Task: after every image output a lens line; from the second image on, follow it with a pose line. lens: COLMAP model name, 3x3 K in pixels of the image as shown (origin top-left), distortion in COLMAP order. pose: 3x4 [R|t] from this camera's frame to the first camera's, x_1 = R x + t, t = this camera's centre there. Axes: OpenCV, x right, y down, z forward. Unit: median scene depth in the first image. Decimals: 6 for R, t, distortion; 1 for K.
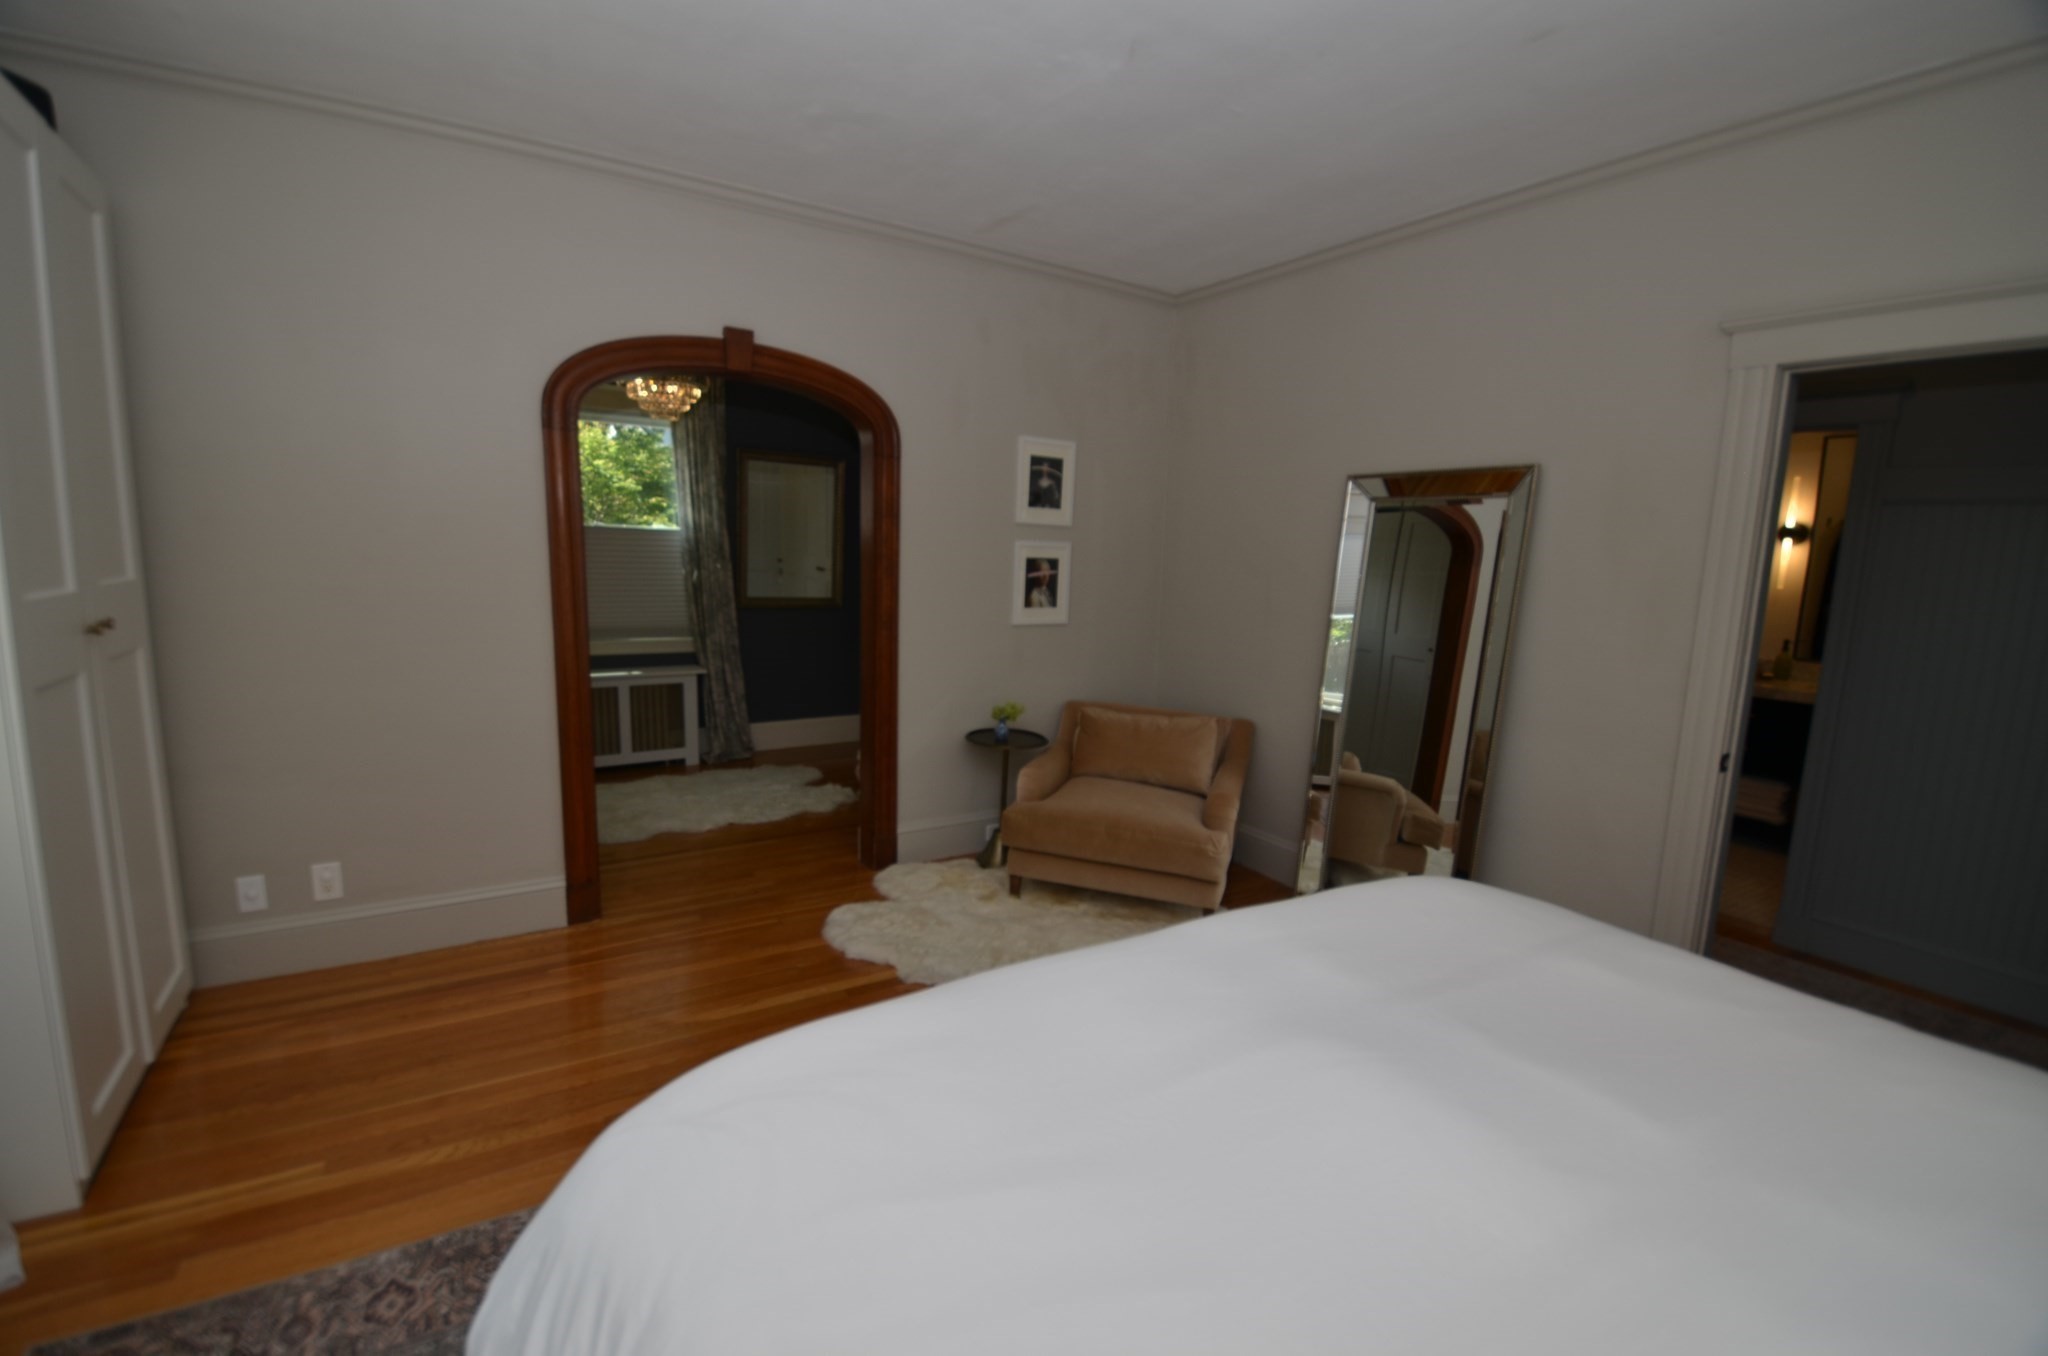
lens RADIAL K [[900.5, 0, 1014.2], [0, 900.5, 687.8], [0, 0, 1]] dist [0.014334, -0.022534]
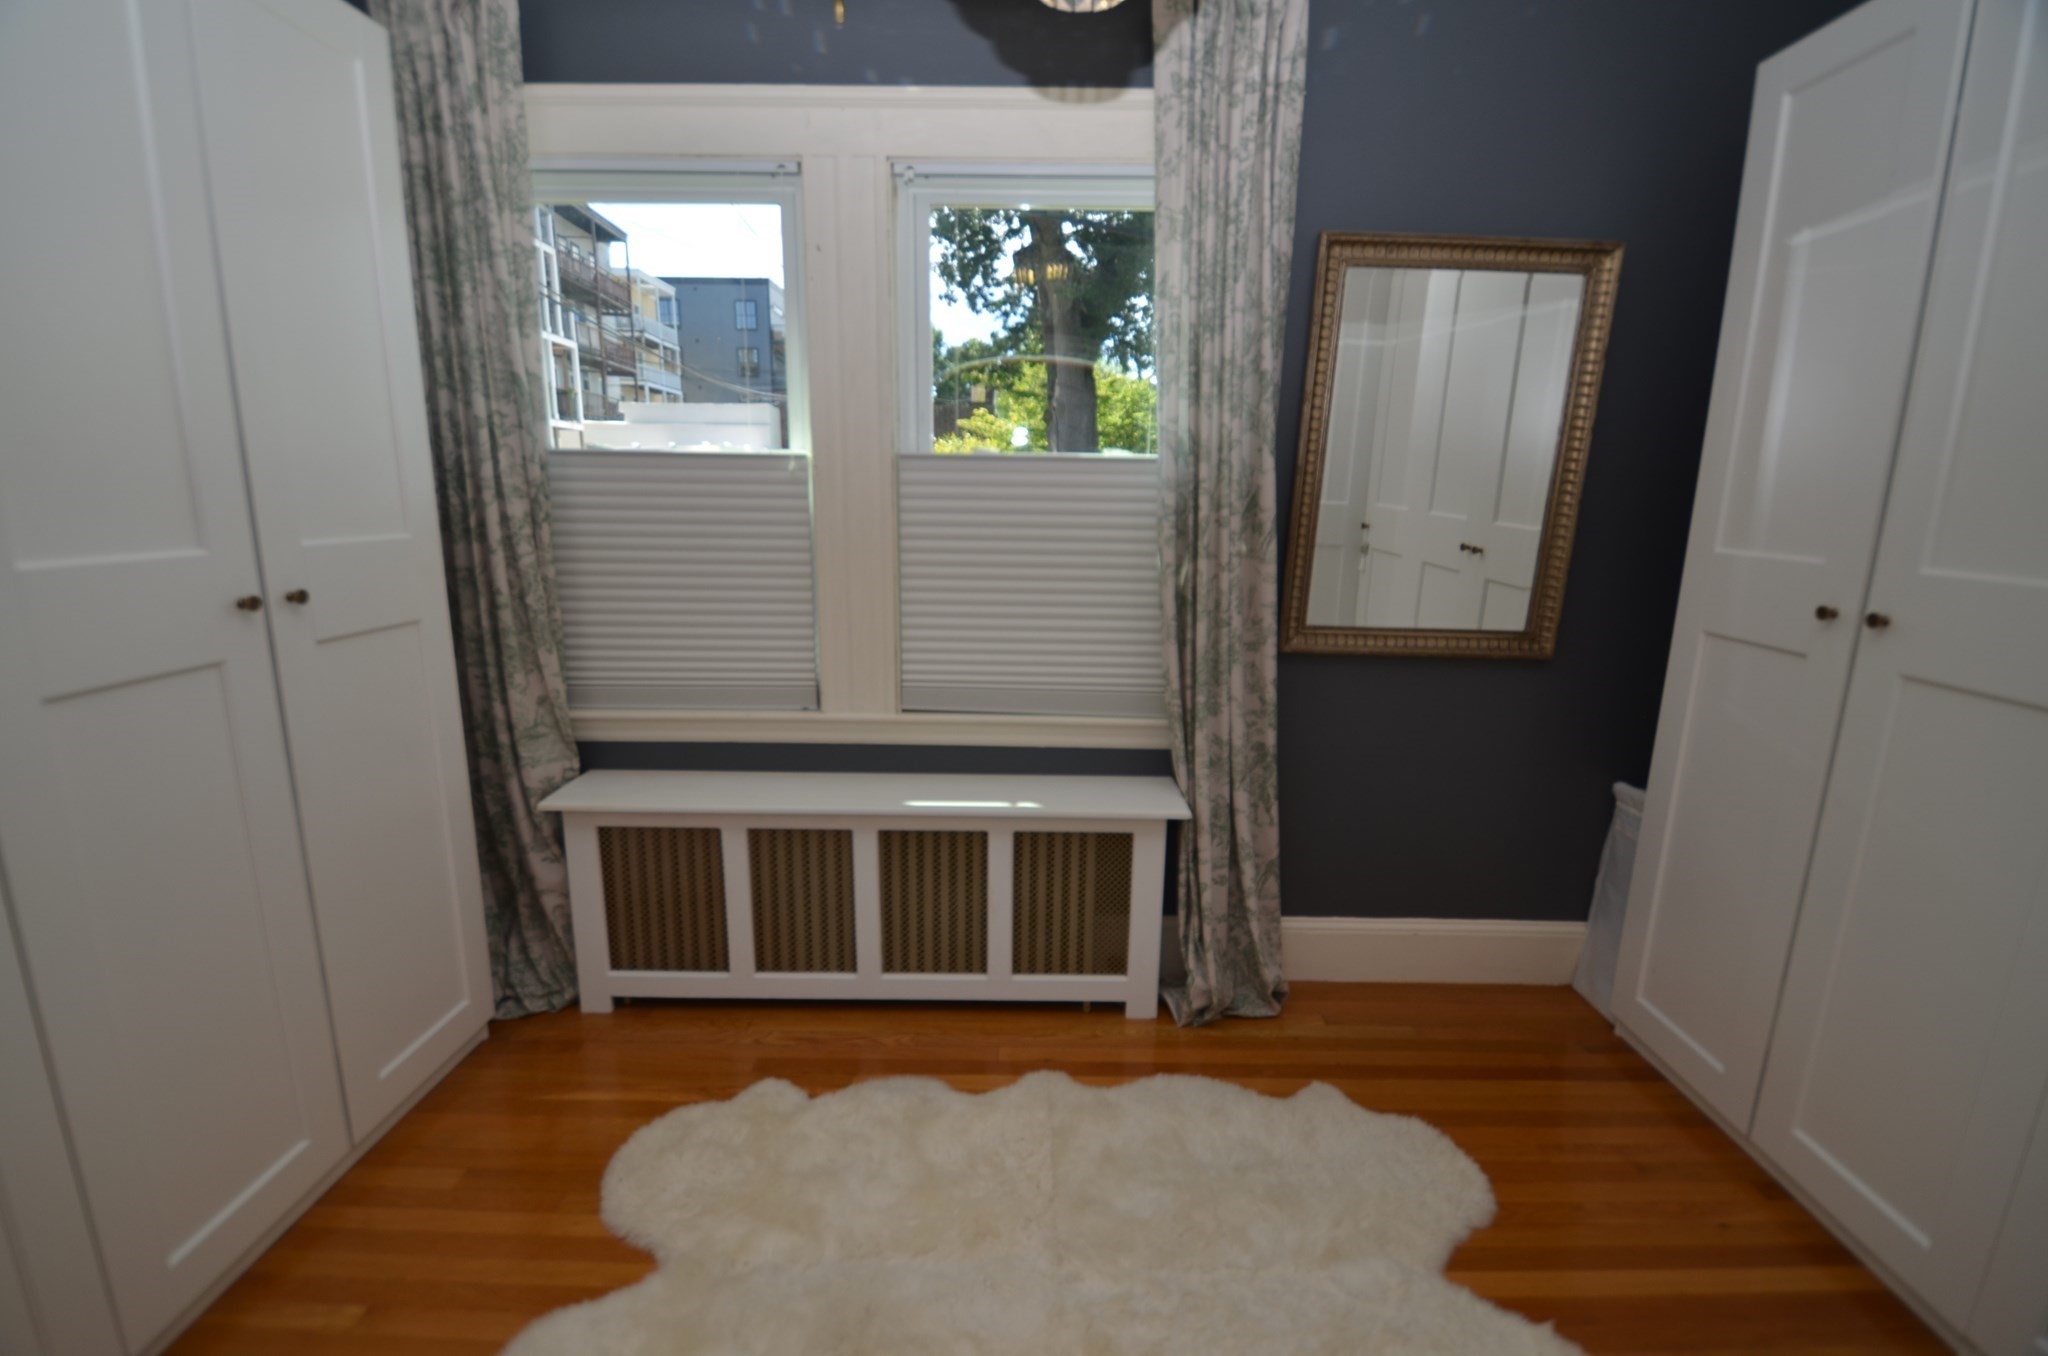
lens RADIAL K [[900.5, 0, 1014.2], [0, 900.5, 687.8], [0, 0, 1]] dist [0.014334, -0.022534]
pose [[0.841336, 0.099165, -0.531338, -0.195824], [-0.075327, 0.994945, 0.066414, -0.092925], [0.535238, -0.015852, 0.844553, 0.610042]]
